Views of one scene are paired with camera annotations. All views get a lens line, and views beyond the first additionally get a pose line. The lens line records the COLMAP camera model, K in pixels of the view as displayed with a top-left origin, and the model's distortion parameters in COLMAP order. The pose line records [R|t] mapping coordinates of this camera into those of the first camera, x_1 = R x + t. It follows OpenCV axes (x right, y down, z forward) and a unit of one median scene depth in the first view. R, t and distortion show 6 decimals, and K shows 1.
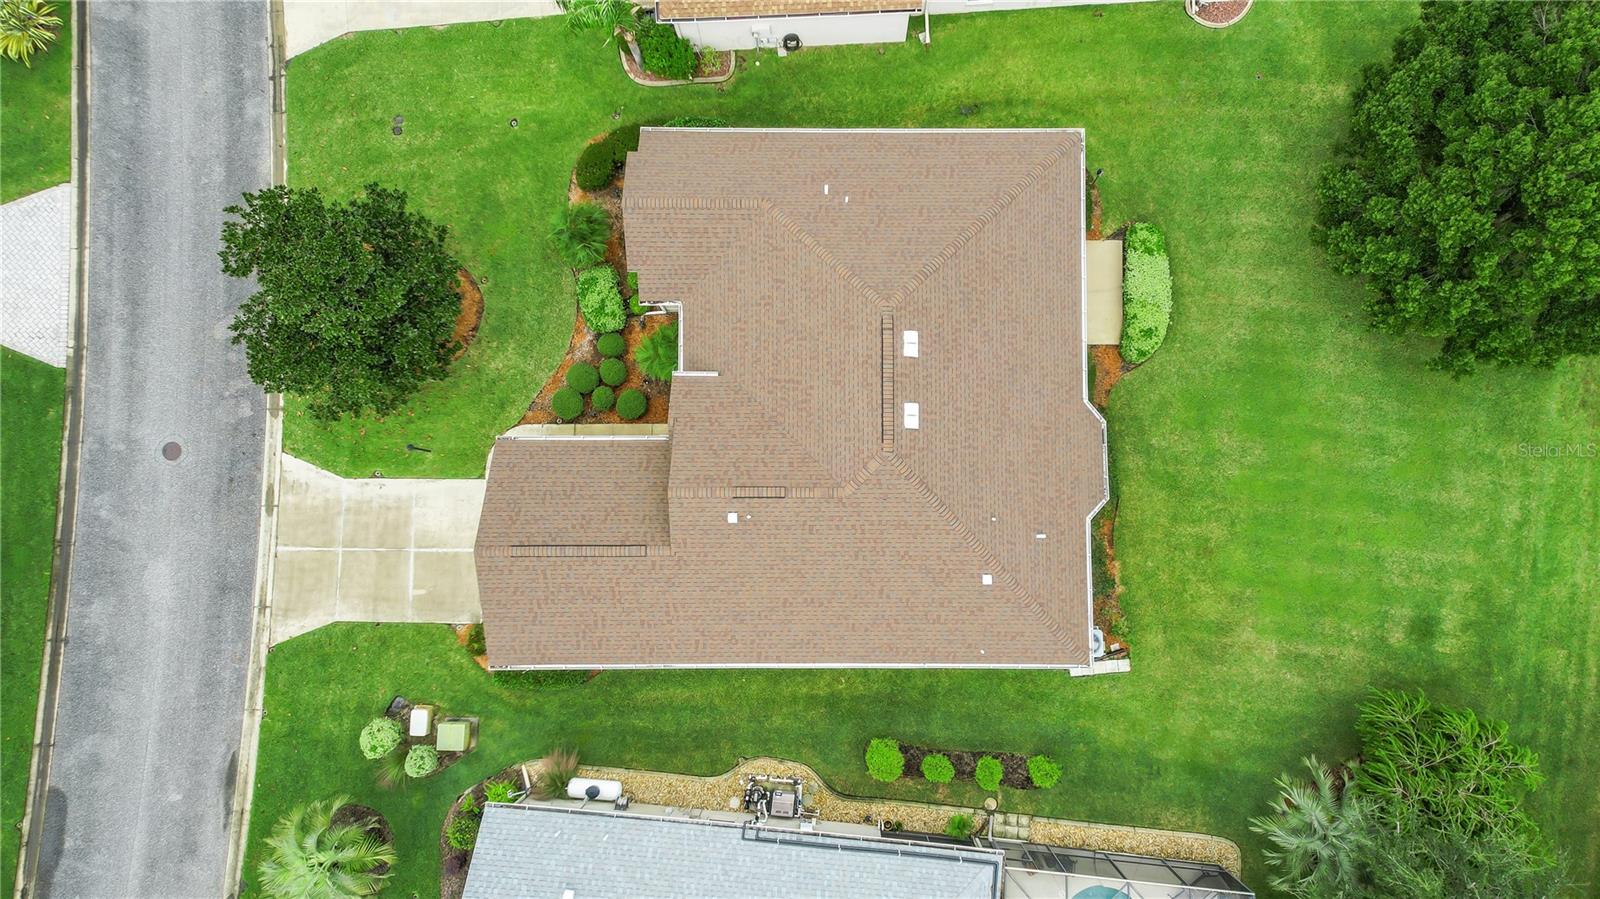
lens RADIAL K [[1097.9, 0, 800.0], [0, 1097.9, 449.5], [0, 0, 1]] dist [0.049219, -0.005075]
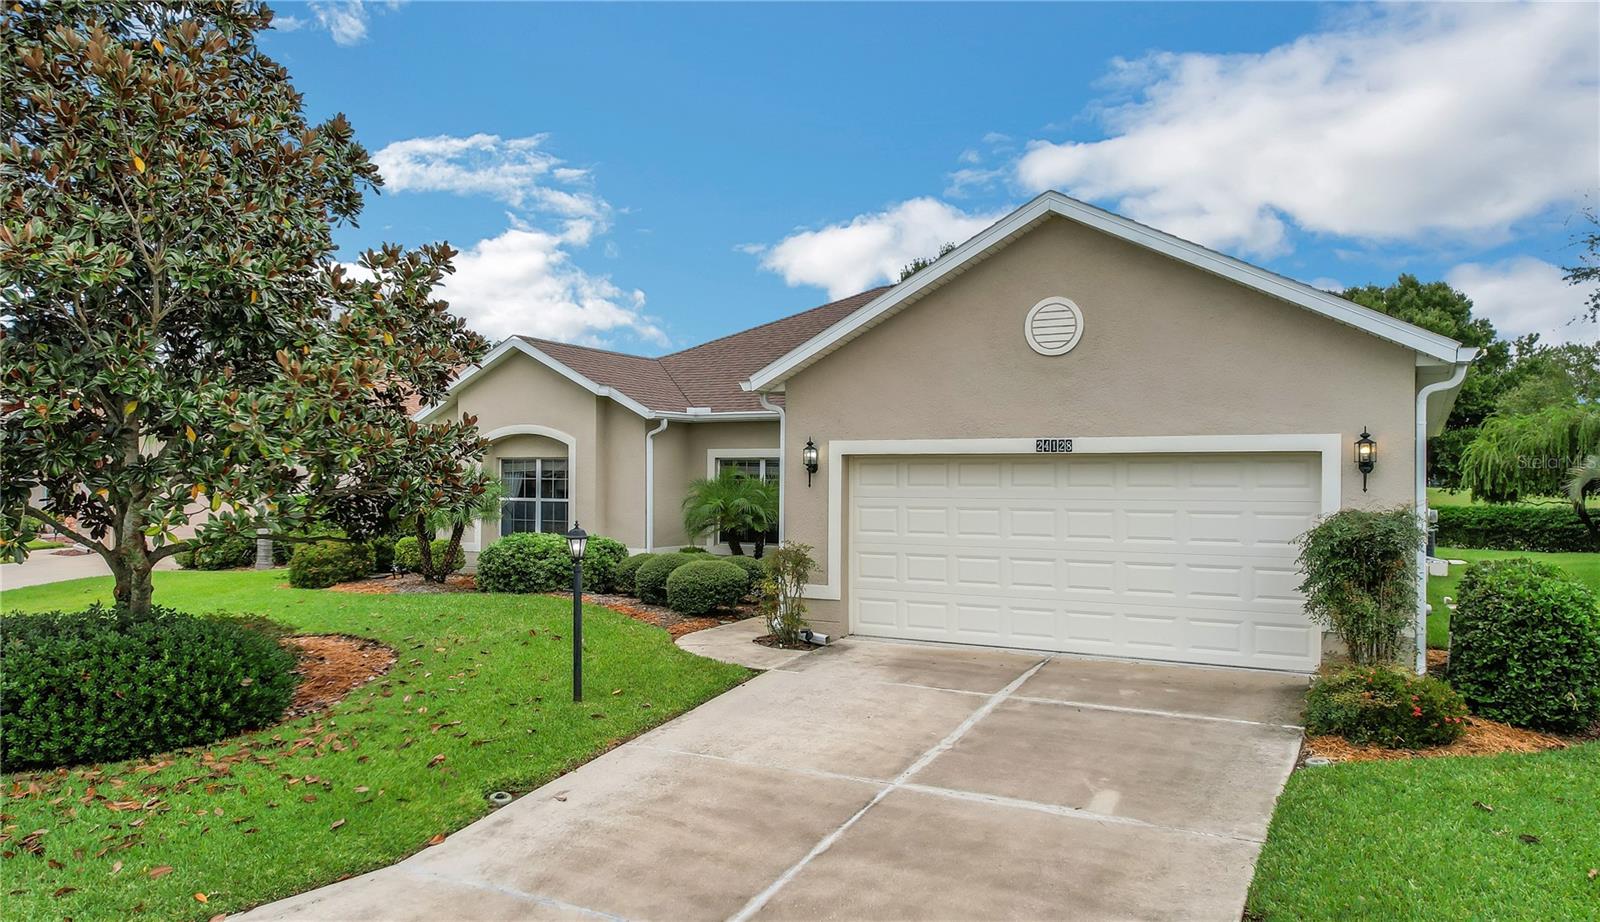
lens RADIAL K [[1145.6, 0, 760.1], [0, 1145.6, 518.0], [0, 0, 1]] dist [0.059913, -0.000103]
pose [[0.491267, 0.010595, 0.870944, -0.555787], [0.865728, 0.104006, -0.489590, 0.170143], [-0.095771, 0.994520, 0.041922, 0.933057]]
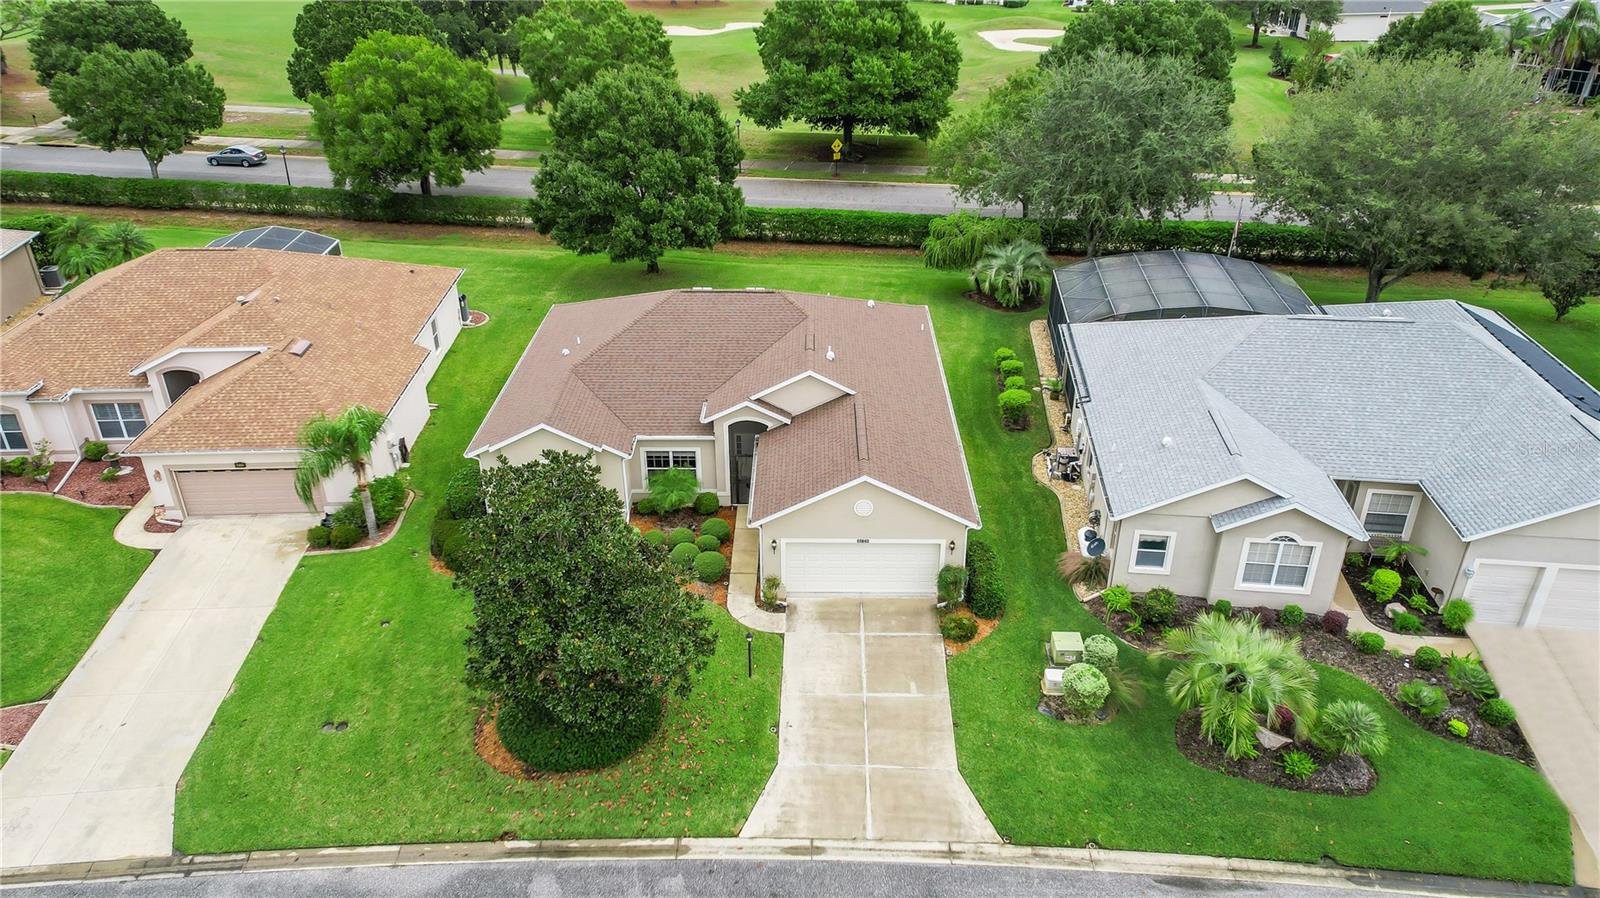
lens RADIAL K [[1097.9, 0, 800.0], [0, 1097.9, 449.0], [0, 0, 1]] dist [0.049219, -0.005075]
pose [[0.012550, -0.456385, 0.889694, -1.012244], [0.996532, 0.078907, 0.026419, 0.003557], [-0.082261, 0.886277, 0.455792, 0.446019]]
